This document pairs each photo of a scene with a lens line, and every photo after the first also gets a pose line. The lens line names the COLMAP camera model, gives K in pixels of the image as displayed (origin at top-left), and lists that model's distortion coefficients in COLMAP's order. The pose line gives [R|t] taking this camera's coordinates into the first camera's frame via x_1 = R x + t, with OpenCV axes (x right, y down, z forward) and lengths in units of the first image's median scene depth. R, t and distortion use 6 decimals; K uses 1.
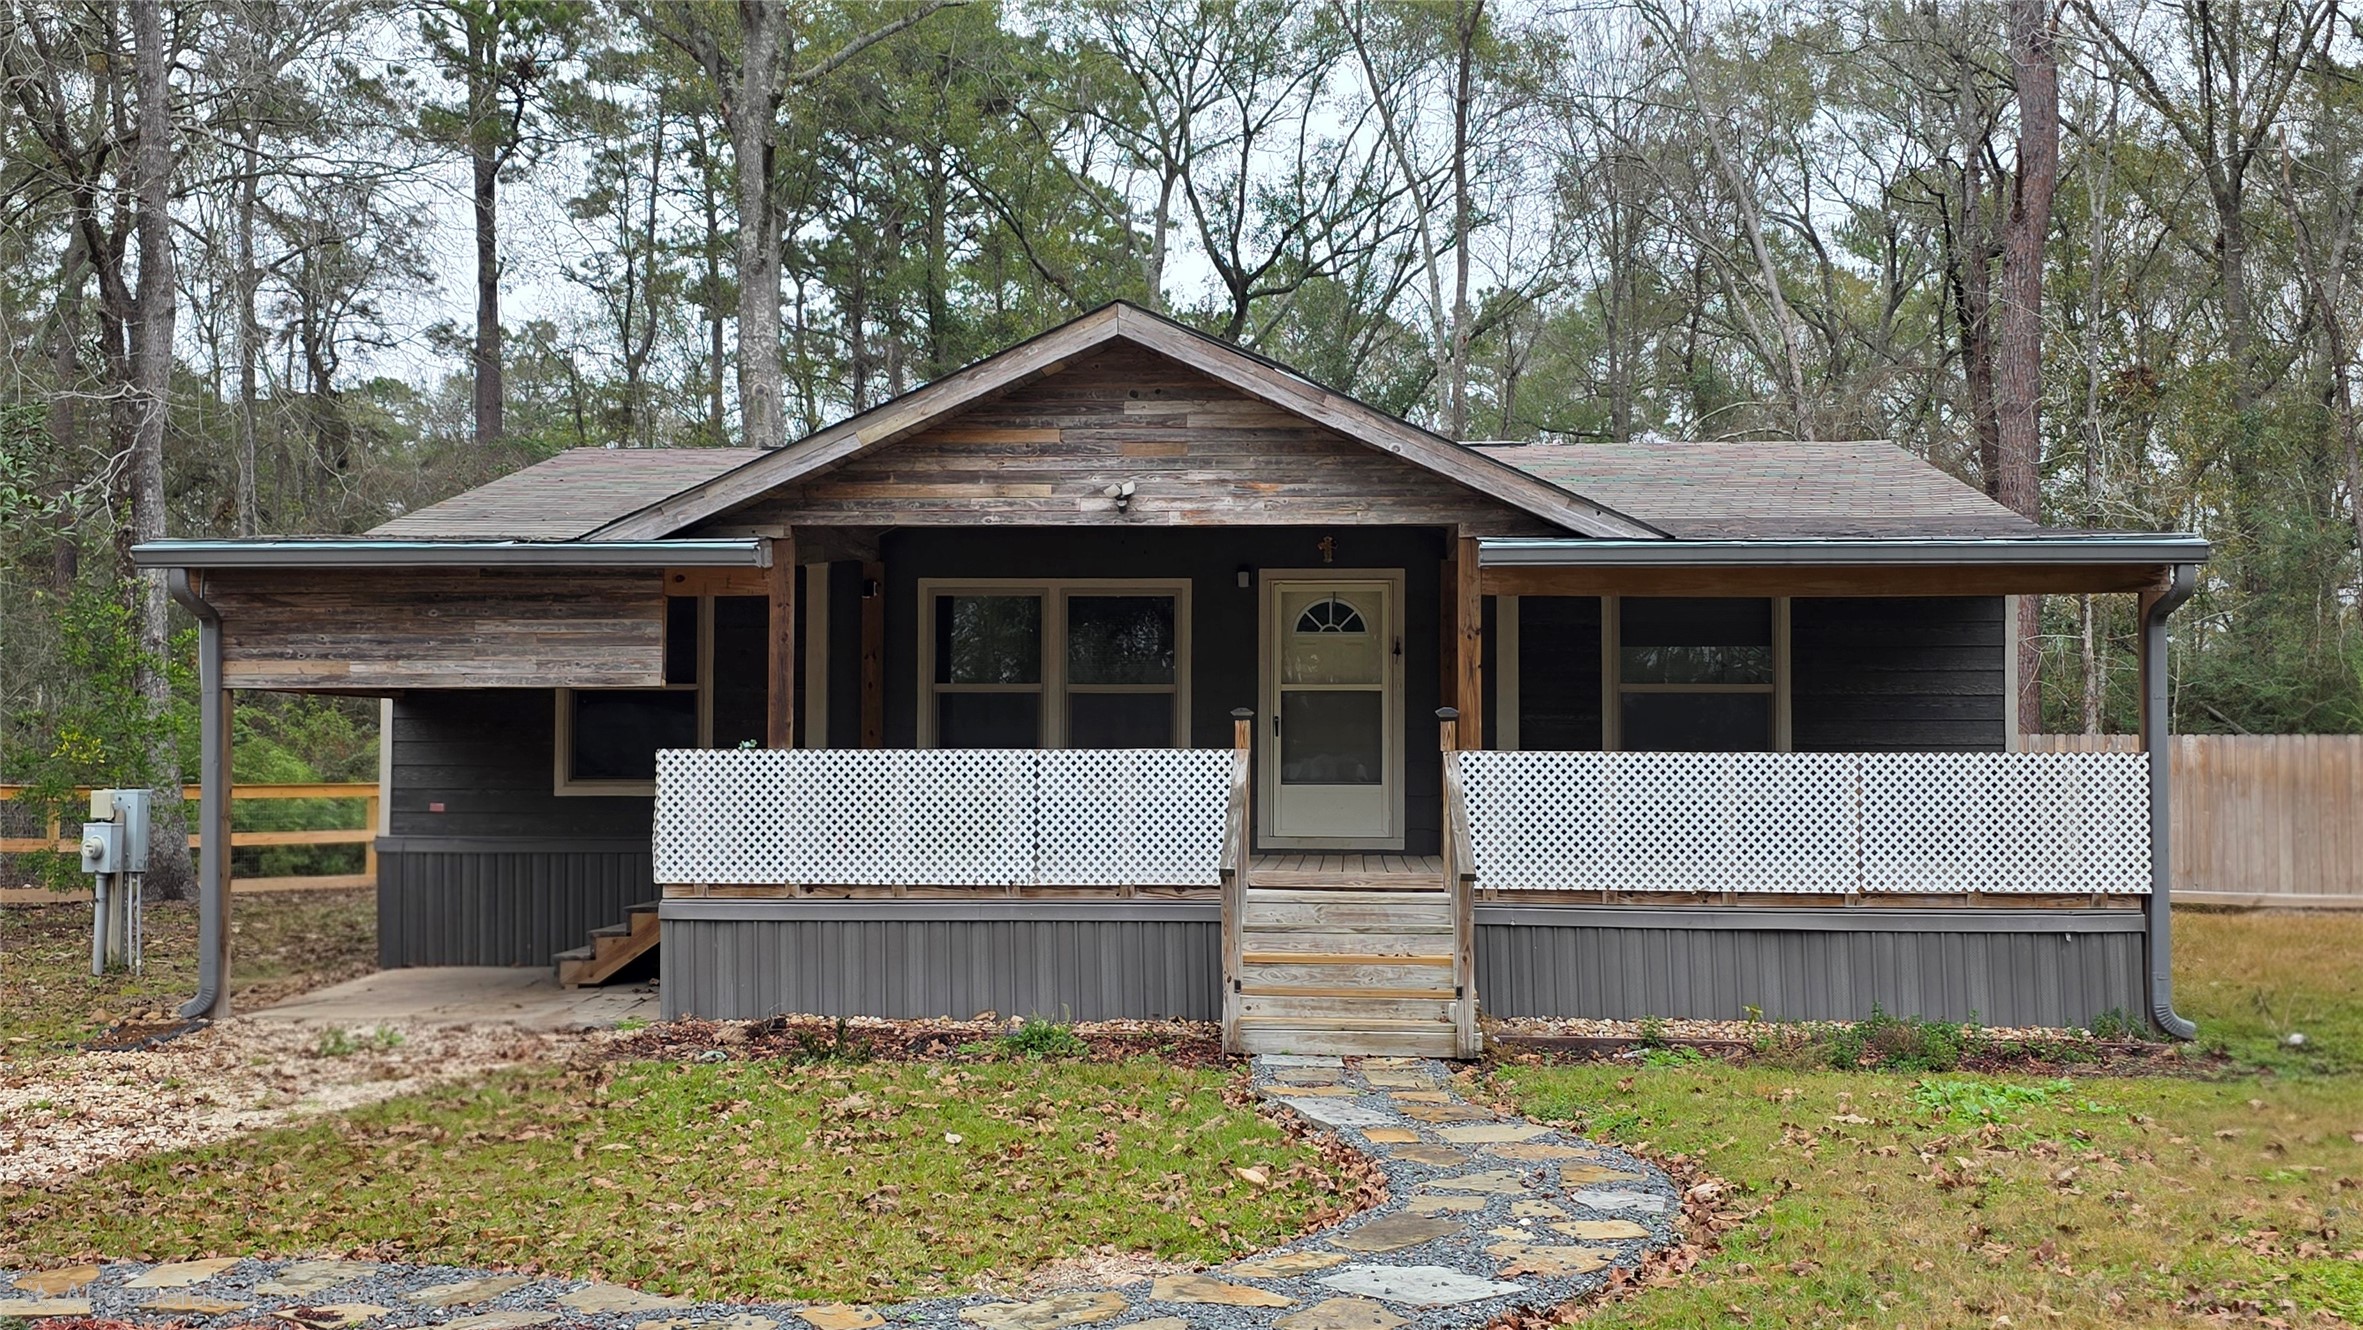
lens RADIAL K [[2386.1, 0, 1154.6], [0, 2386.1, 669.3], [0, 0, 1]] dist [0.055470, 0.000000]
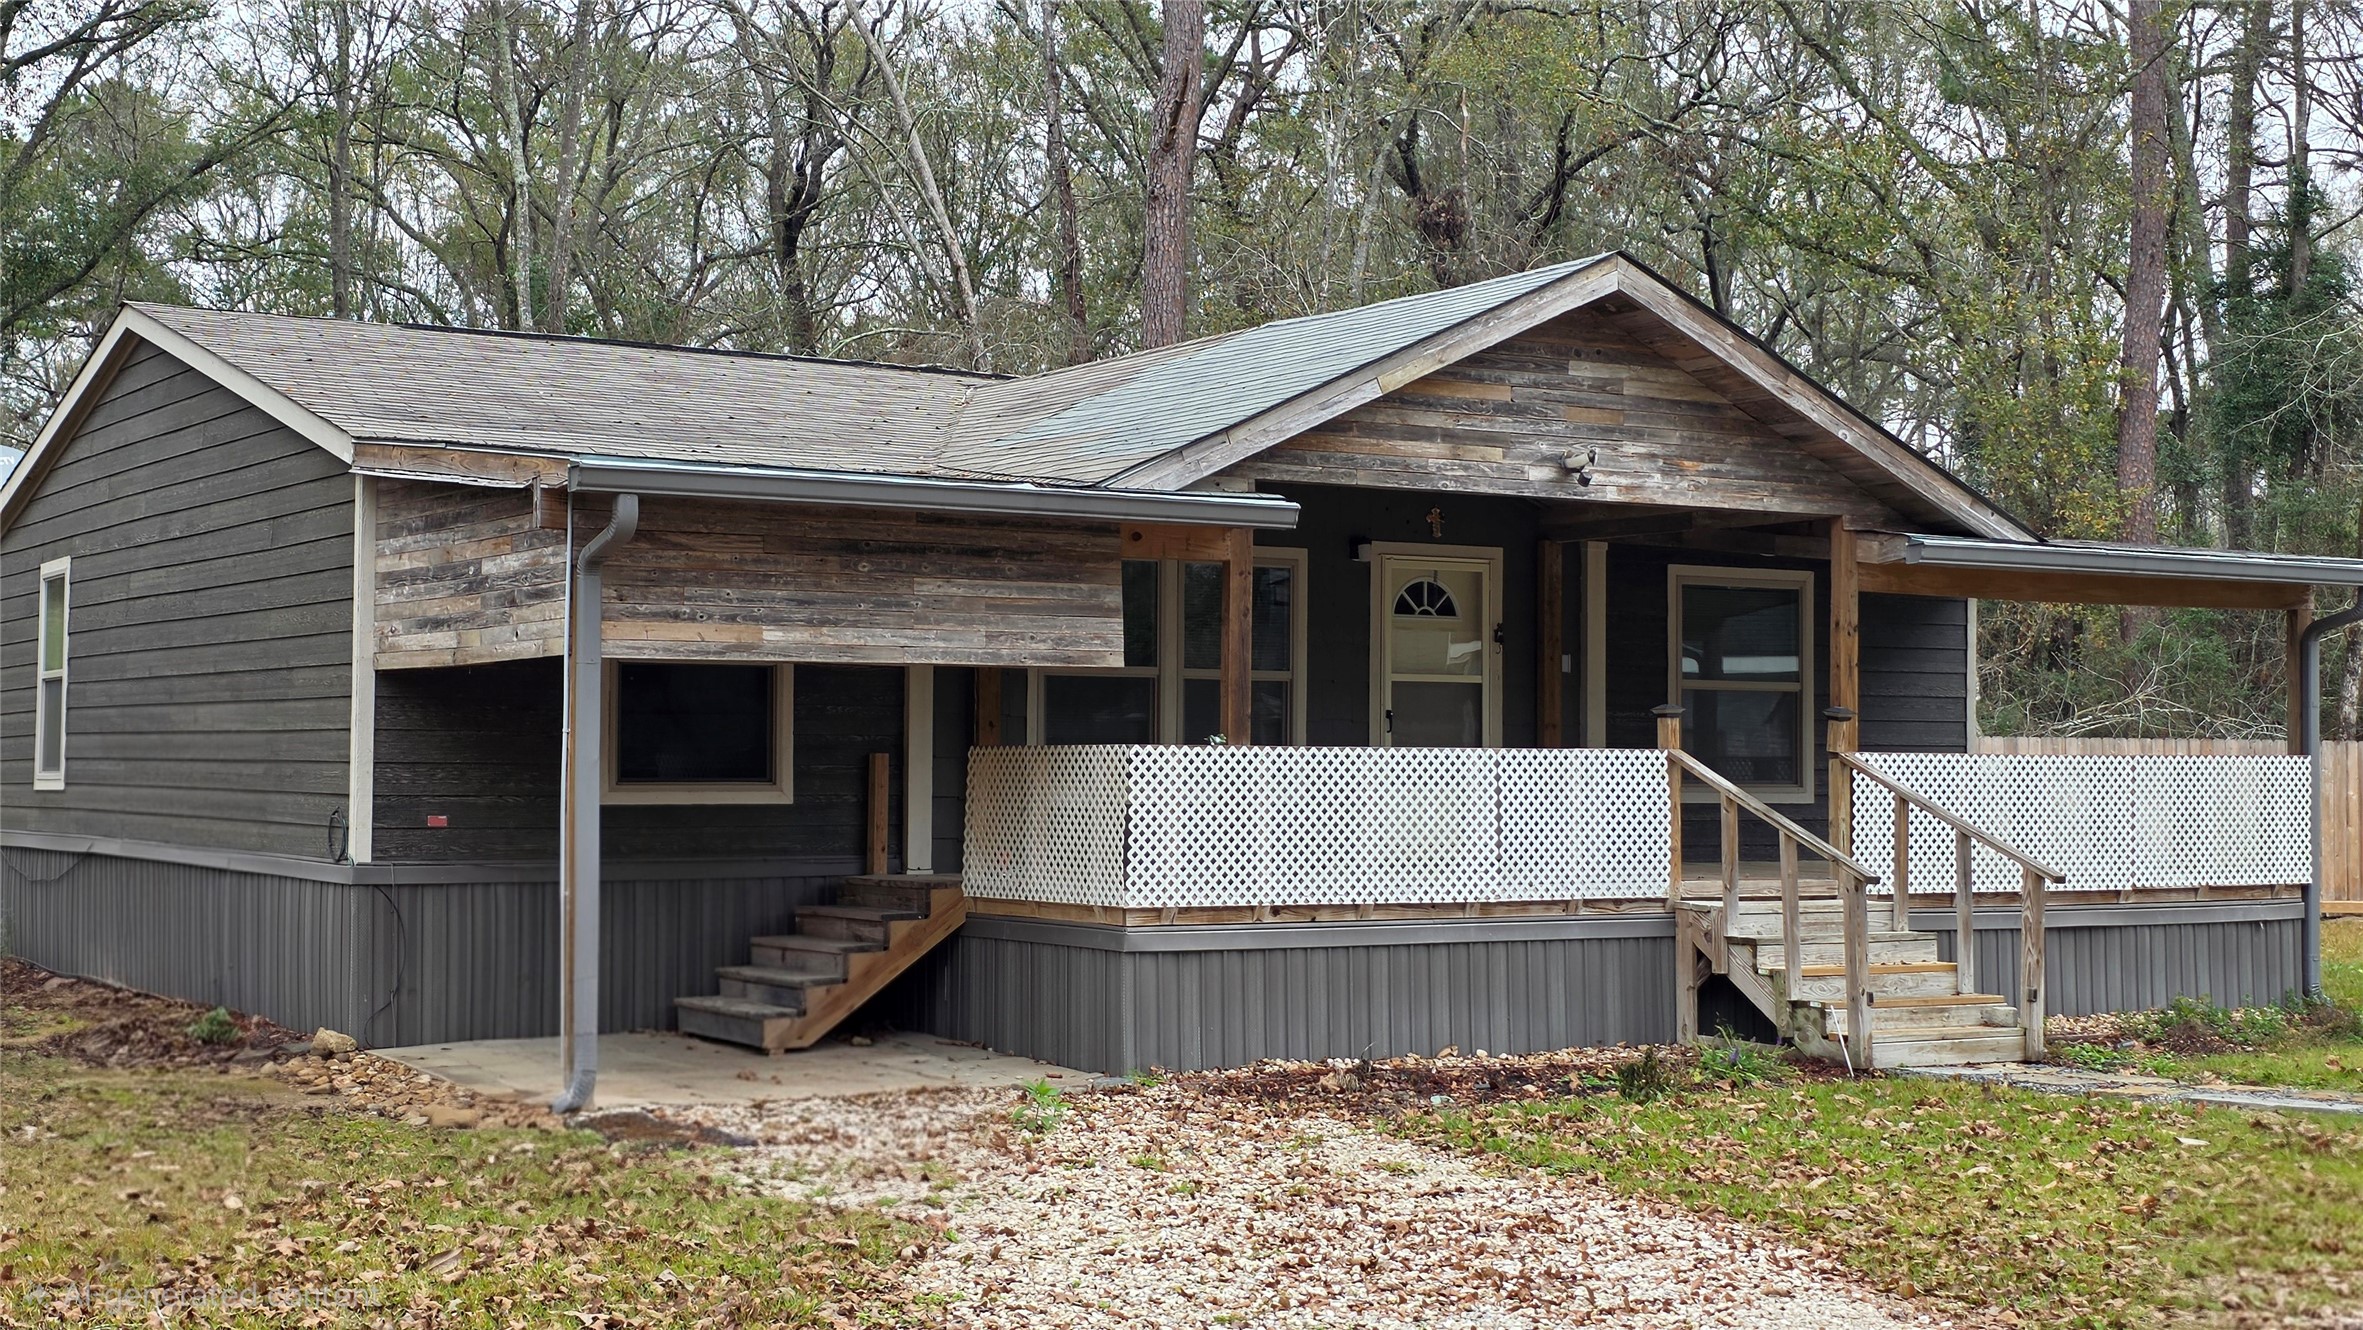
lens RADIAL K [[3195.7, 0, 1192.2], [0, 3195.7, 664.5], [0, 0, 1]] dist [0.051698, 0.000000]
pose [[0.806412, 0.020624, 0.590994, -0.835159], [-0.027838, 0.999608, 0.003102, 0.002122], [-0.590699, -0.018953, 0.806670, 0.111209]]
